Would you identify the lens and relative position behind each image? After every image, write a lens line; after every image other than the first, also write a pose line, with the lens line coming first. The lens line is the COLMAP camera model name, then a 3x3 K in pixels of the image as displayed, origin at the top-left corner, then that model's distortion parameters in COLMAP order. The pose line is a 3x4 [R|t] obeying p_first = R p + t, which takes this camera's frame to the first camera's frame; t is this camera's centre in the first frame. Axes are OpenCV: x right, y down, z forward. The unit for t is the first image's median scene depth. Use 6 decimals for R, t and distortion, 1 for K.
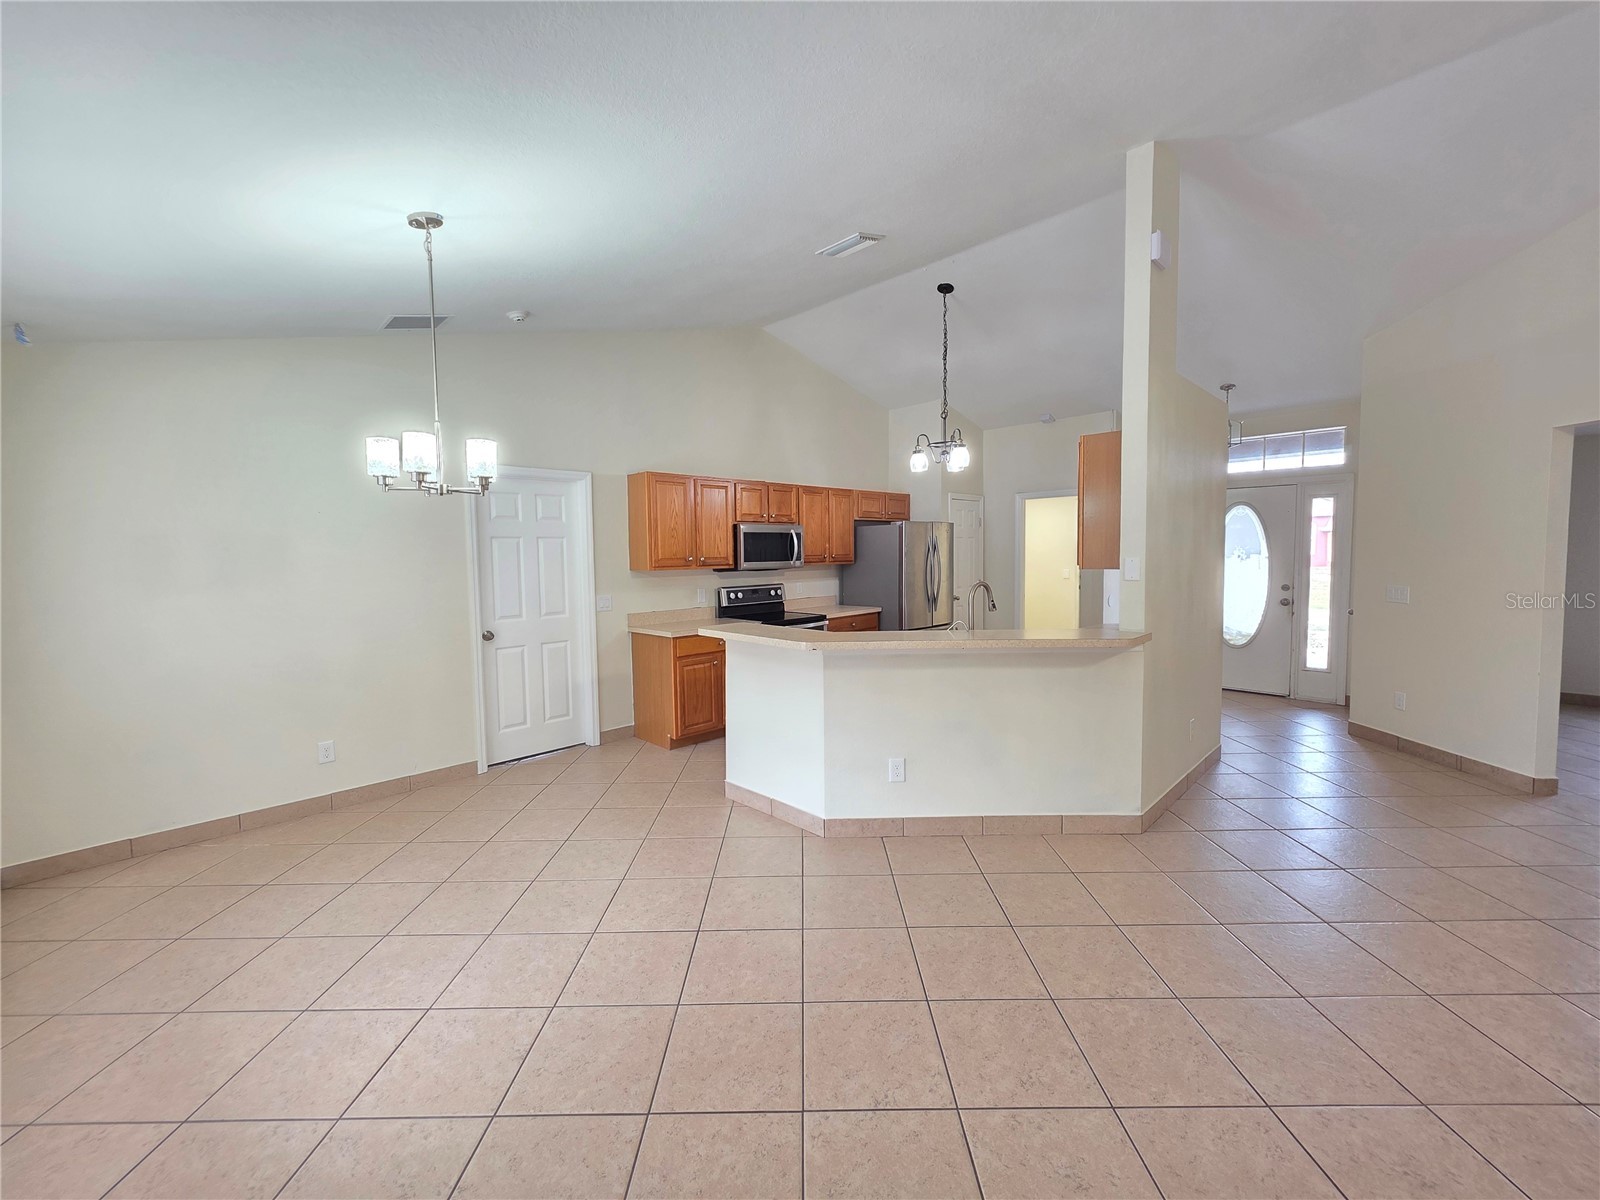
lens RADIAL K [[639.9, 0, 799.3], [0, 639.9, 591.0], [0, 0, 1]] dist [0.001249, 0.000009]
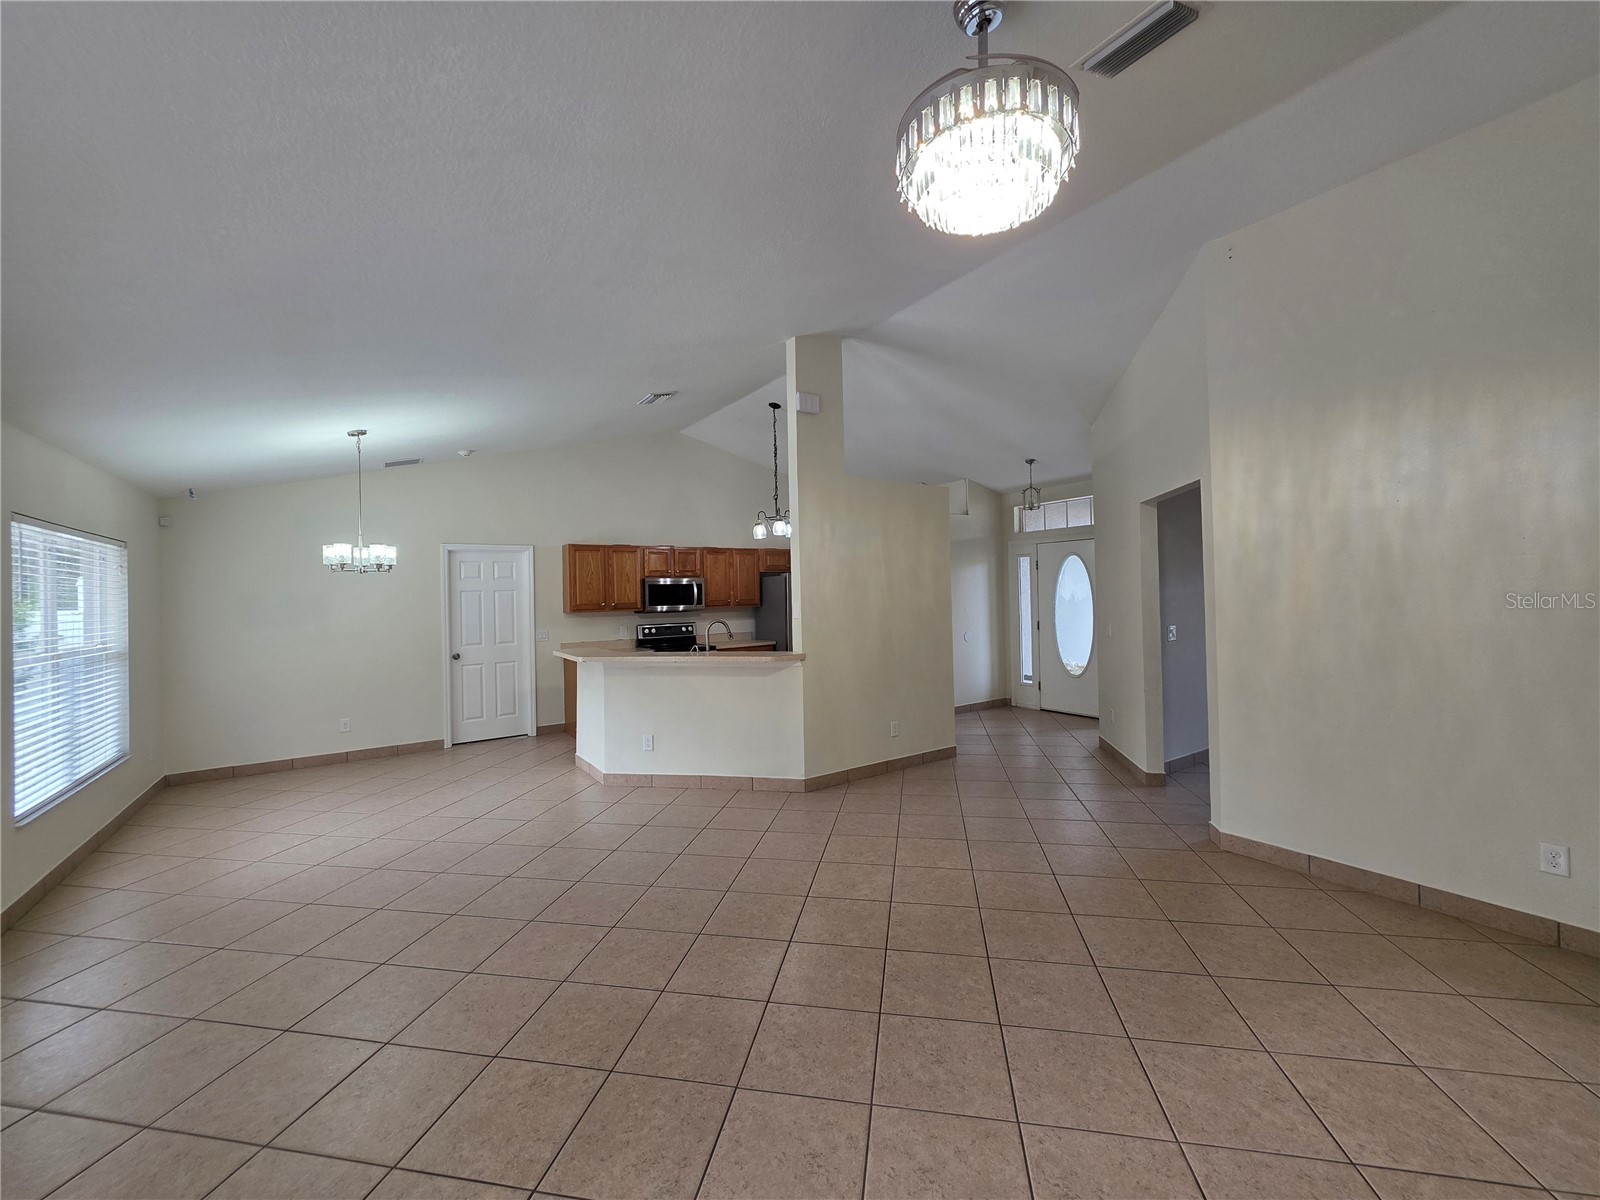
lens RADIAL K [[639.9, 0, 801.3], [0, 639.9, 589.6], [0, 0, 1]] dist [0.001249, 0.000009]
pose [[0.983387, -0.009968, -0.181249, 0.502615], [-0.001960, 0.997850, -0.065511, 0.008727], [0.181512, 0.064778, 0.981253, -0.291682]]
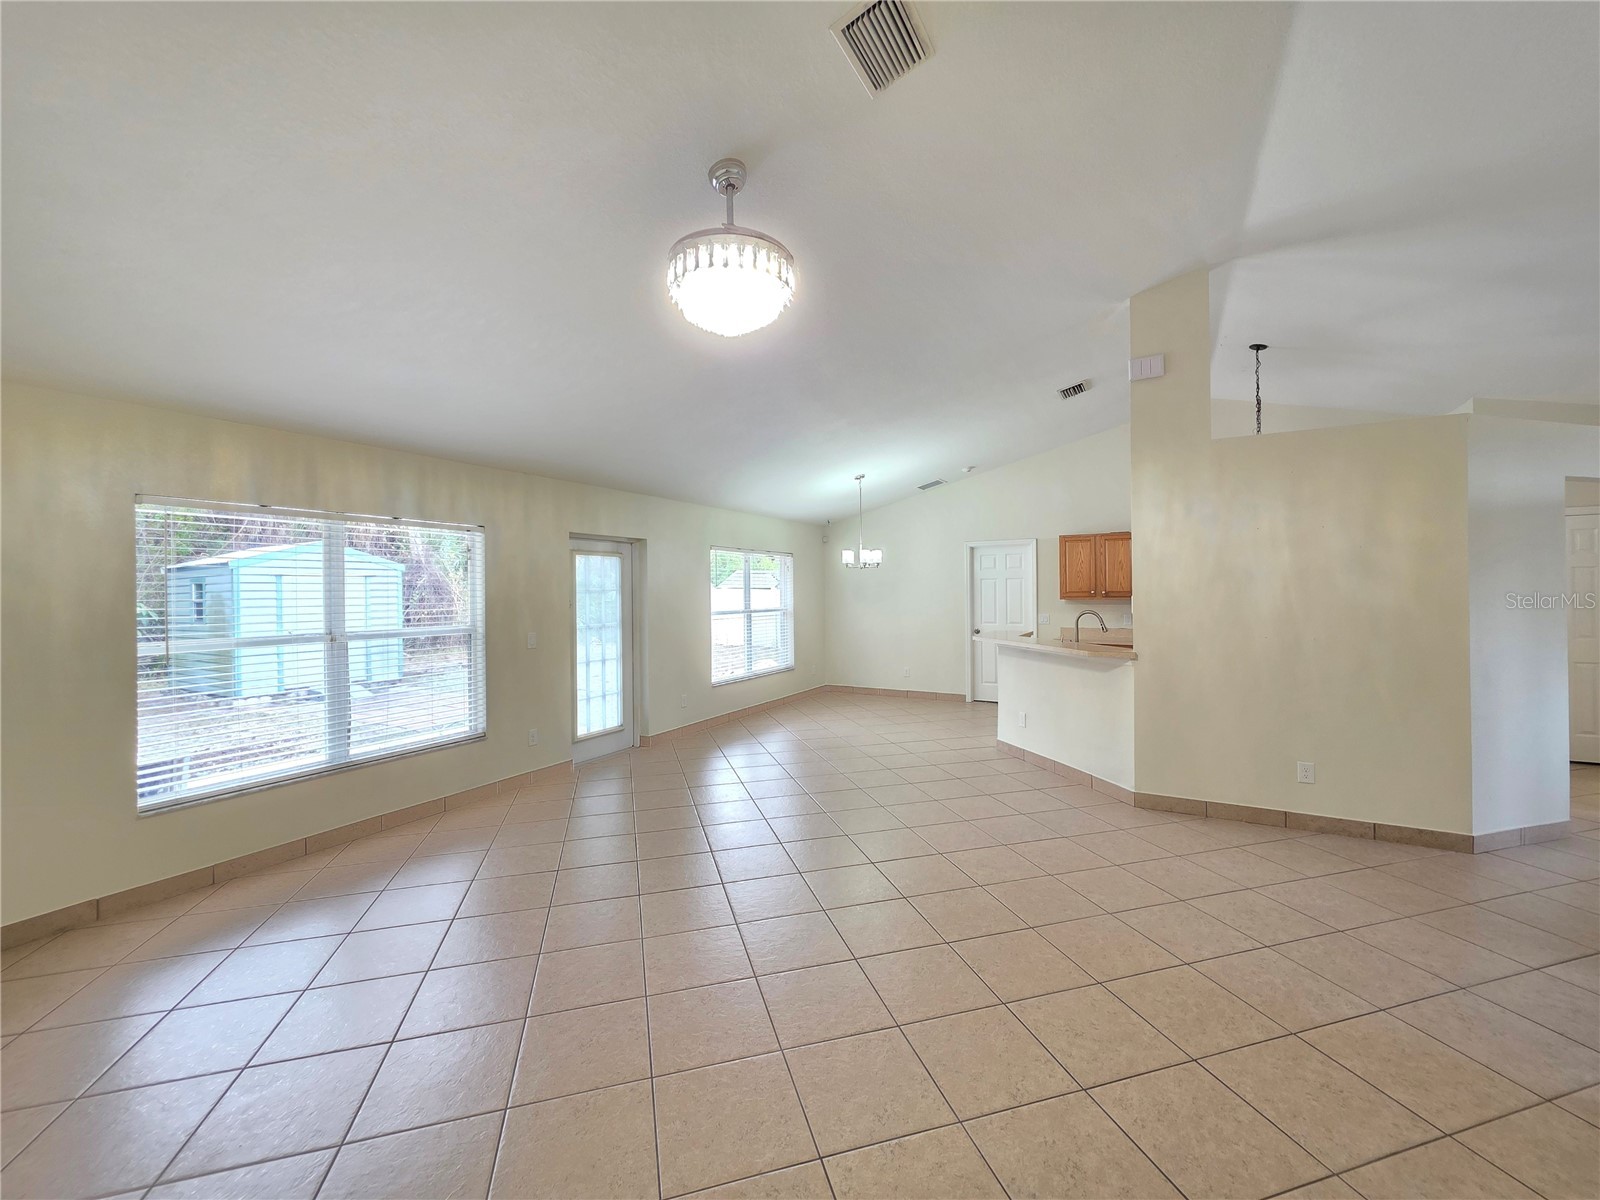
lens RADIAL K [[639.9, 0, 796.5], [0, 639.9, 593.2], [0, 0, 1]] dist [0.001249, 0.000009]
pose [[0.271597, 0.015285, -0.962290, 1.013552], [-0.052633, 0.998613, 0.001007, -0.013979], [0.960971, 0.050374, 0.272025, -0.027464]]
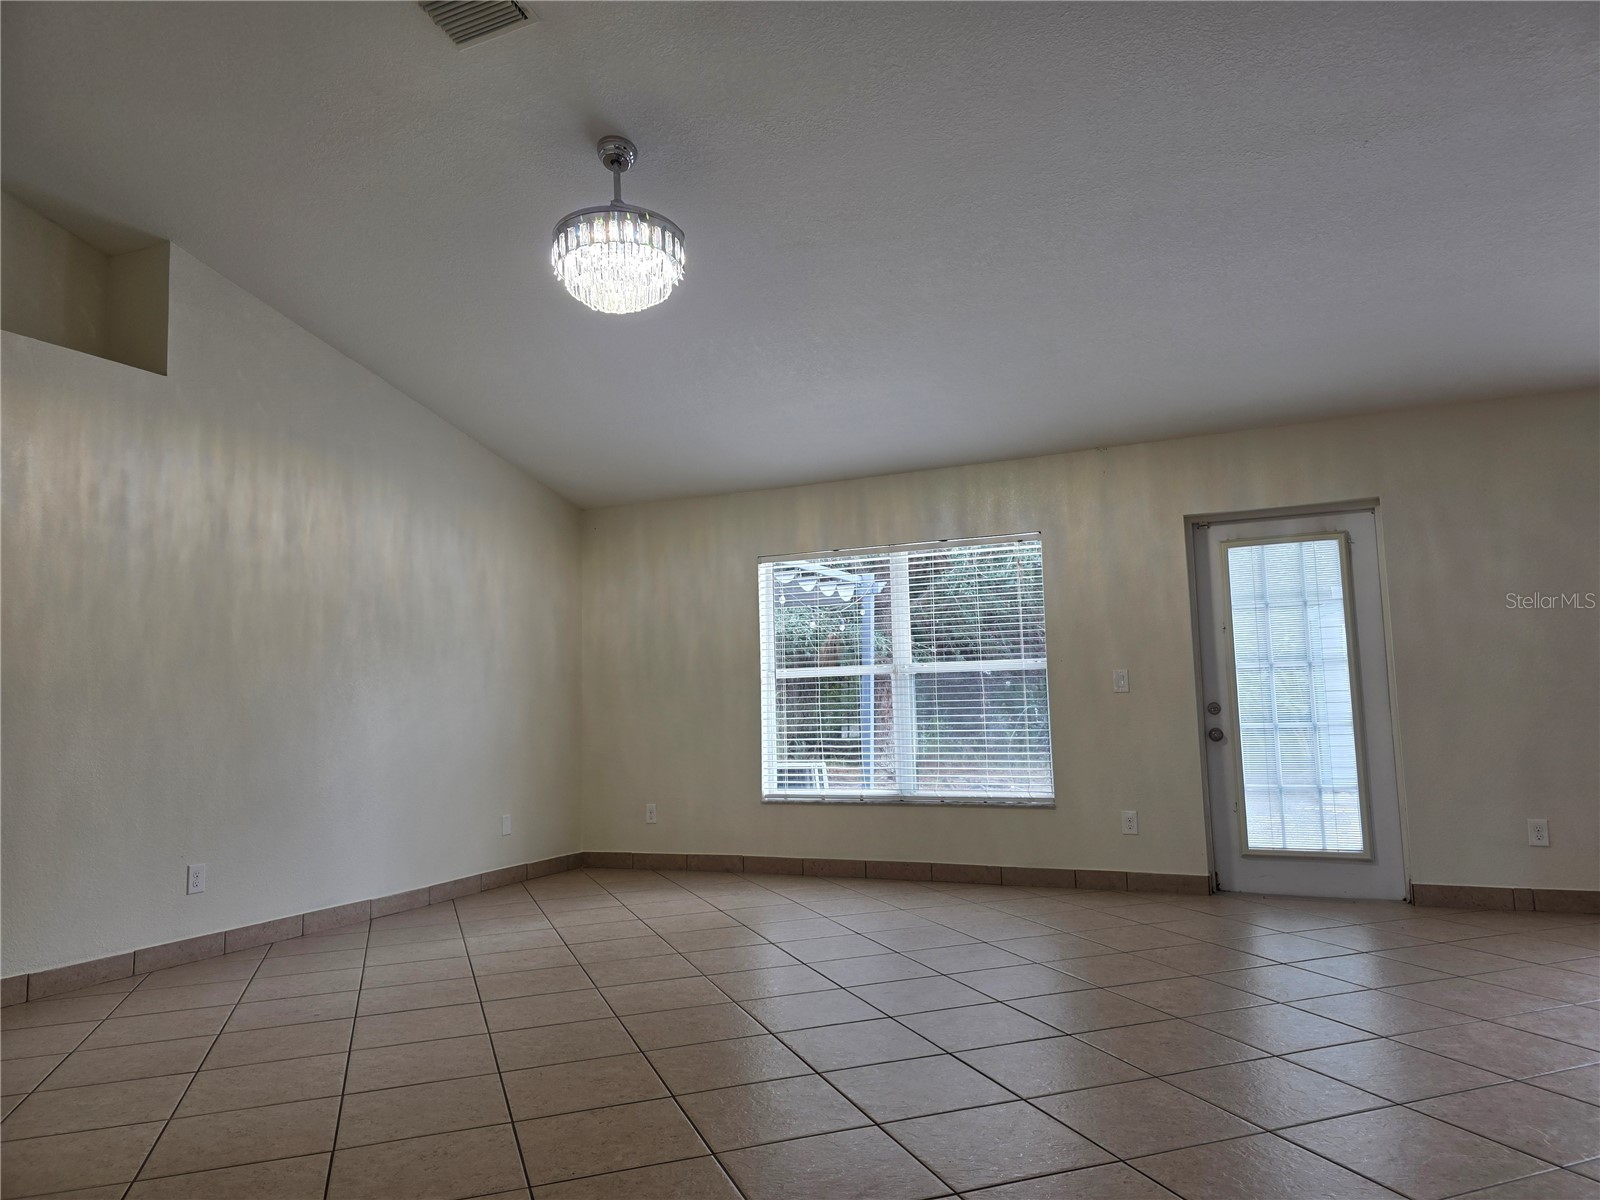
lens RADIAL K [[1085.6, 0, 826.1], [0, 1085.6, 609.2], [0, 0, 1]] dist [0.053115, -0.033816]
pose [[-0.933710, 0.005623, -0.357985, 0.677933], [0.016408, 0.999498, -0.027096, 0.029866], [0.357653, -0.031174, -0.933334, 0.812395]]
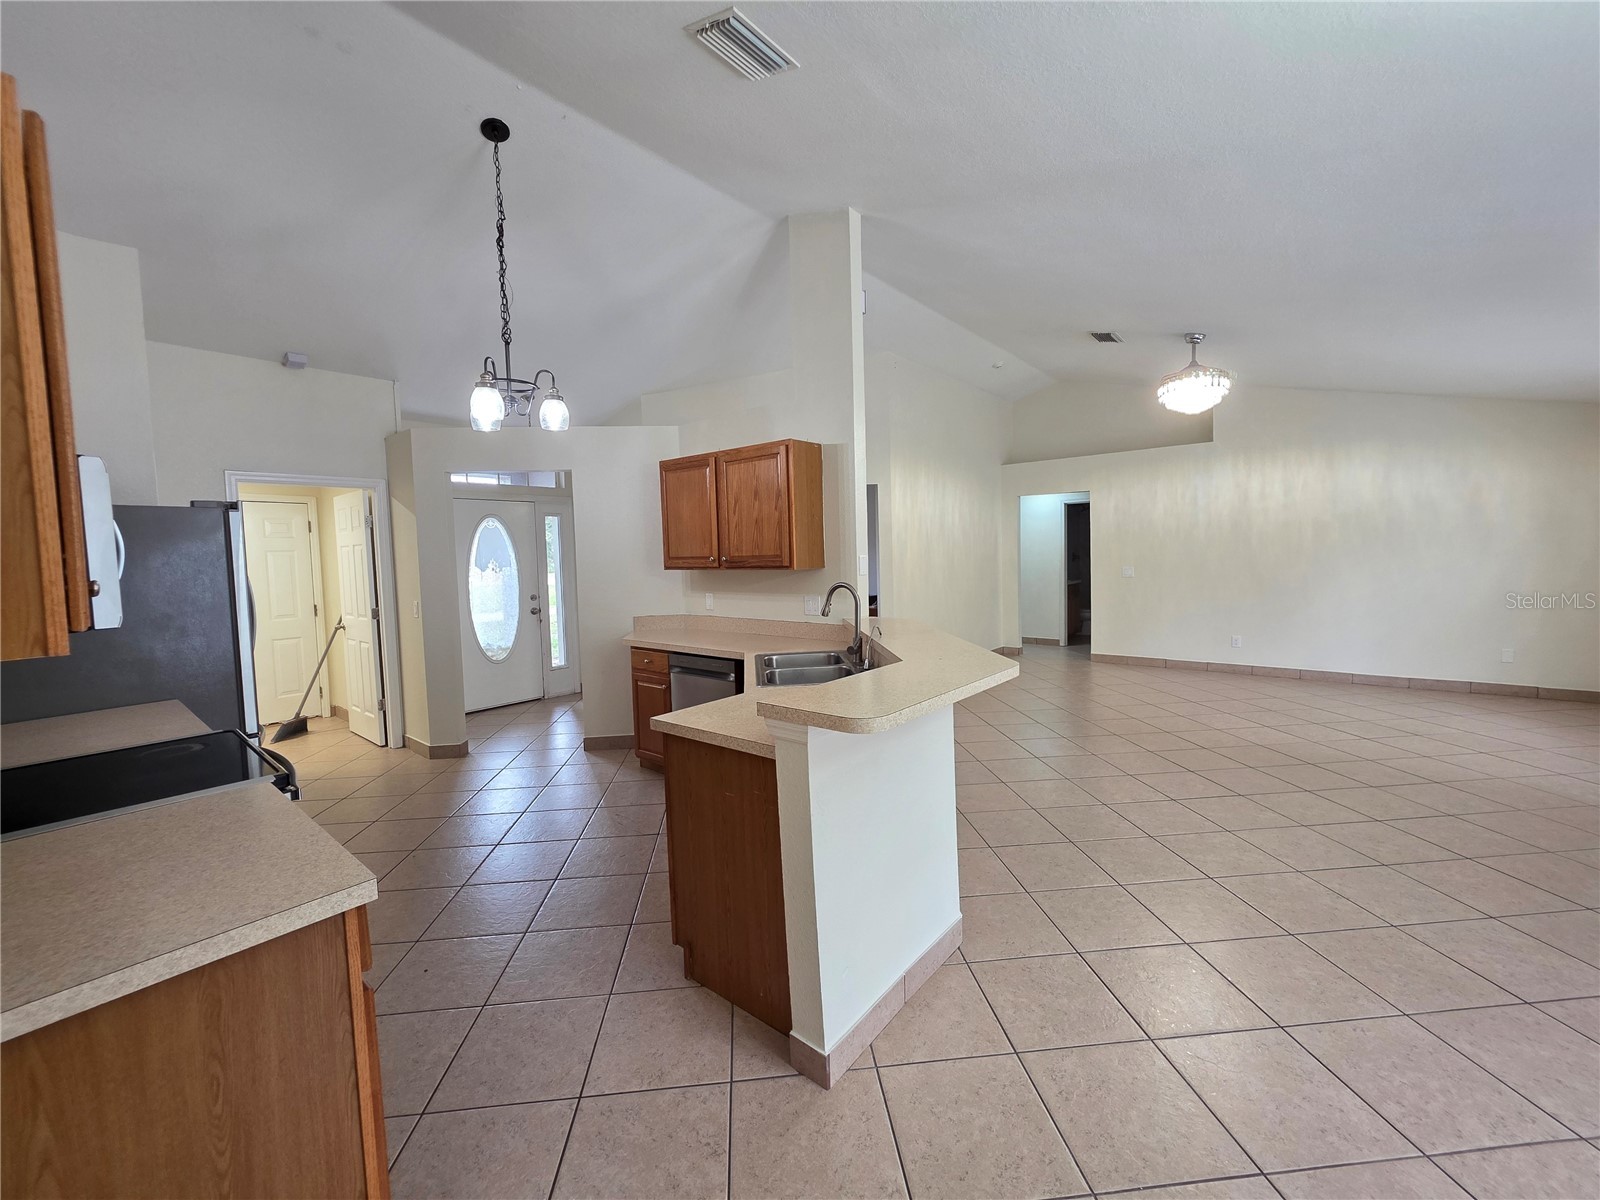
lens RADIAL K [[639.9, 0, 803.8], [0, 639.9, 587.6], [0, 0, 1]] dist [0.001249, 0.000009]
pose [[-0.094410, -0.037880, 0.994812, -0.405645], [0.090938, 0.994770, 0.046508, -0.036198], [-0.991371, 0.094857, -0.090472, 0.761943]]
